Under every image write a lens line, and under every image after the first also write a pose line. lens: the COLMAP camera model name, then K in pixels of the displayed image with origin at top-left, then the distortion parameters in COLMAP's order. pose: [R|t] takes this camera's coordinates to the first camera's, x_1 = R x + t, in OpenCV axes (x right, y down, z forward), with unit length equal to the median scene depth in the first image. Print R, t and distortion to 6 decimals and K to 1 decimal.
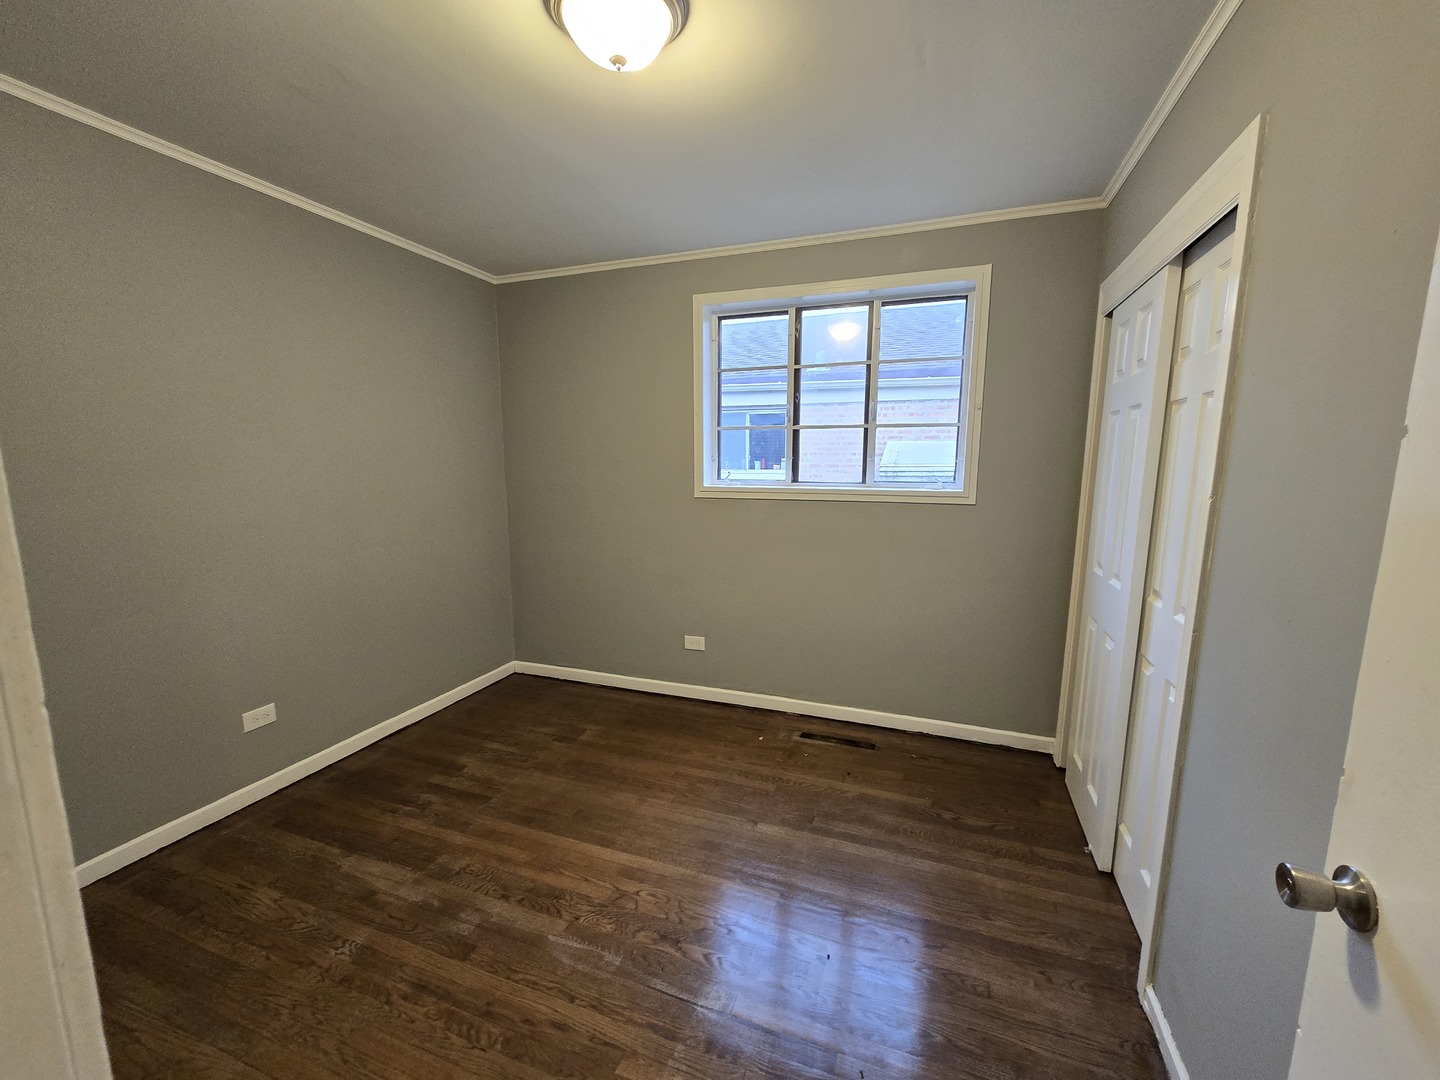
lens RADIAL K [[588.0, 0, 719.3], [0, 588.0, 550.3], [0, 0, 1]] dist [-0.003265, 0.000482]
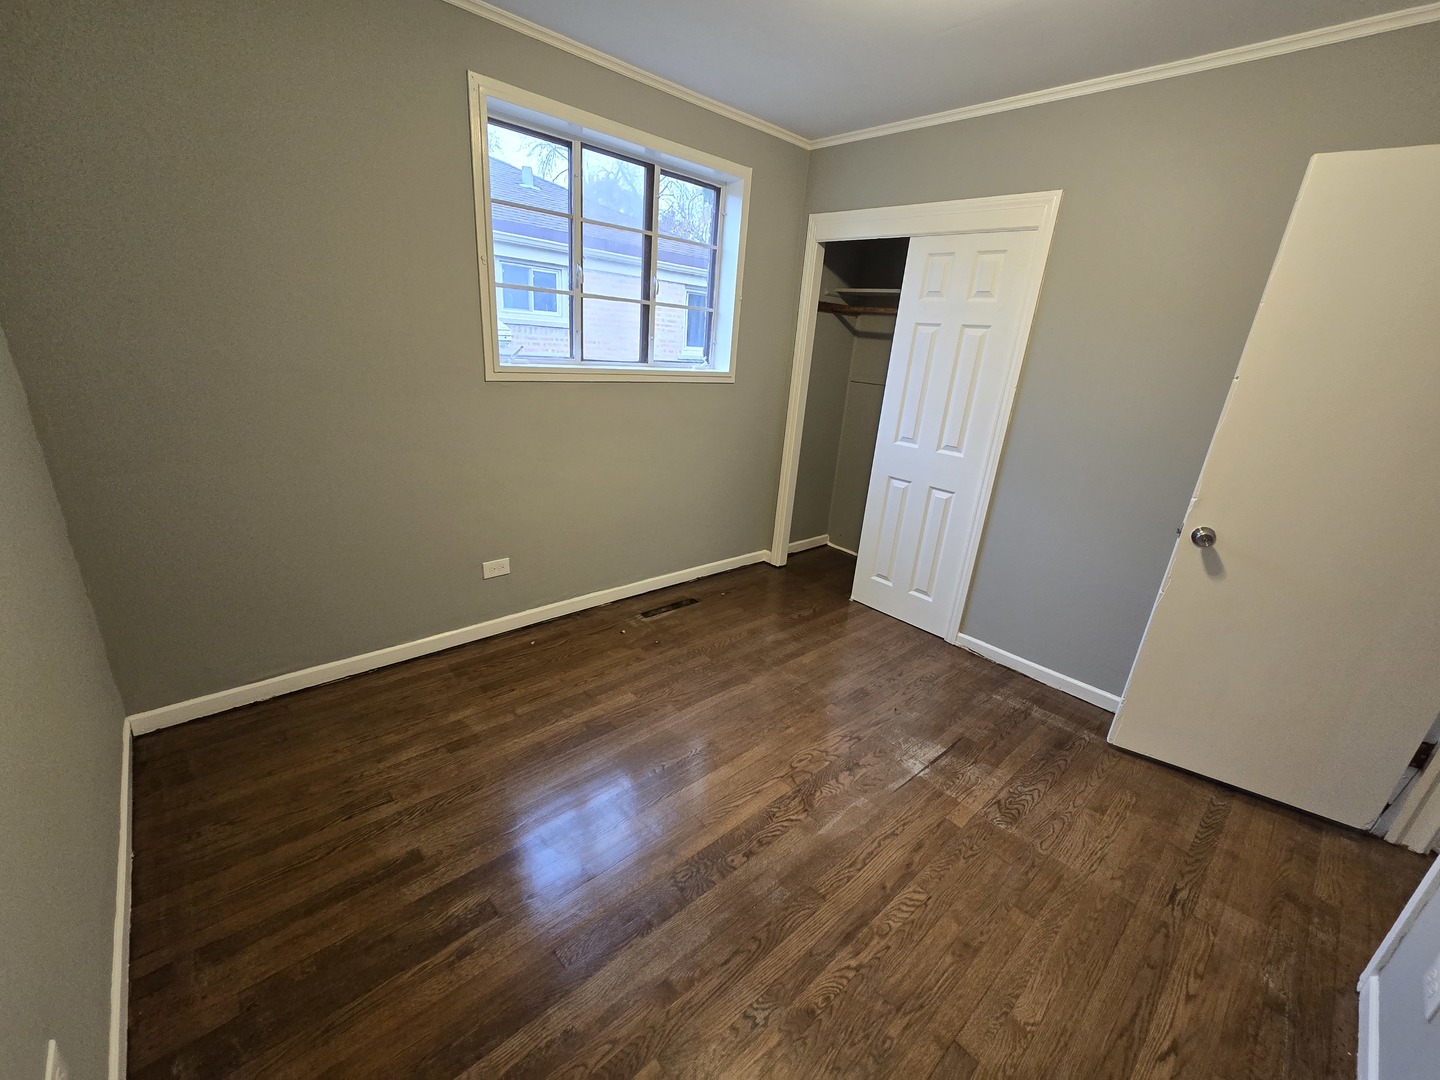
lens RADIAL K [[588.0, 0, 719.3], [0, 588.0, 550.3], [0, 0, 1]] dist [-0.003265, 0.000482]
pose [[0.454846, -0.272132, 0.847973, -0.677348], [0.063986, 0.959695, 0.273664, -0.077395], [-0.888268, -0.070217, 0.453926, 0.431186]]
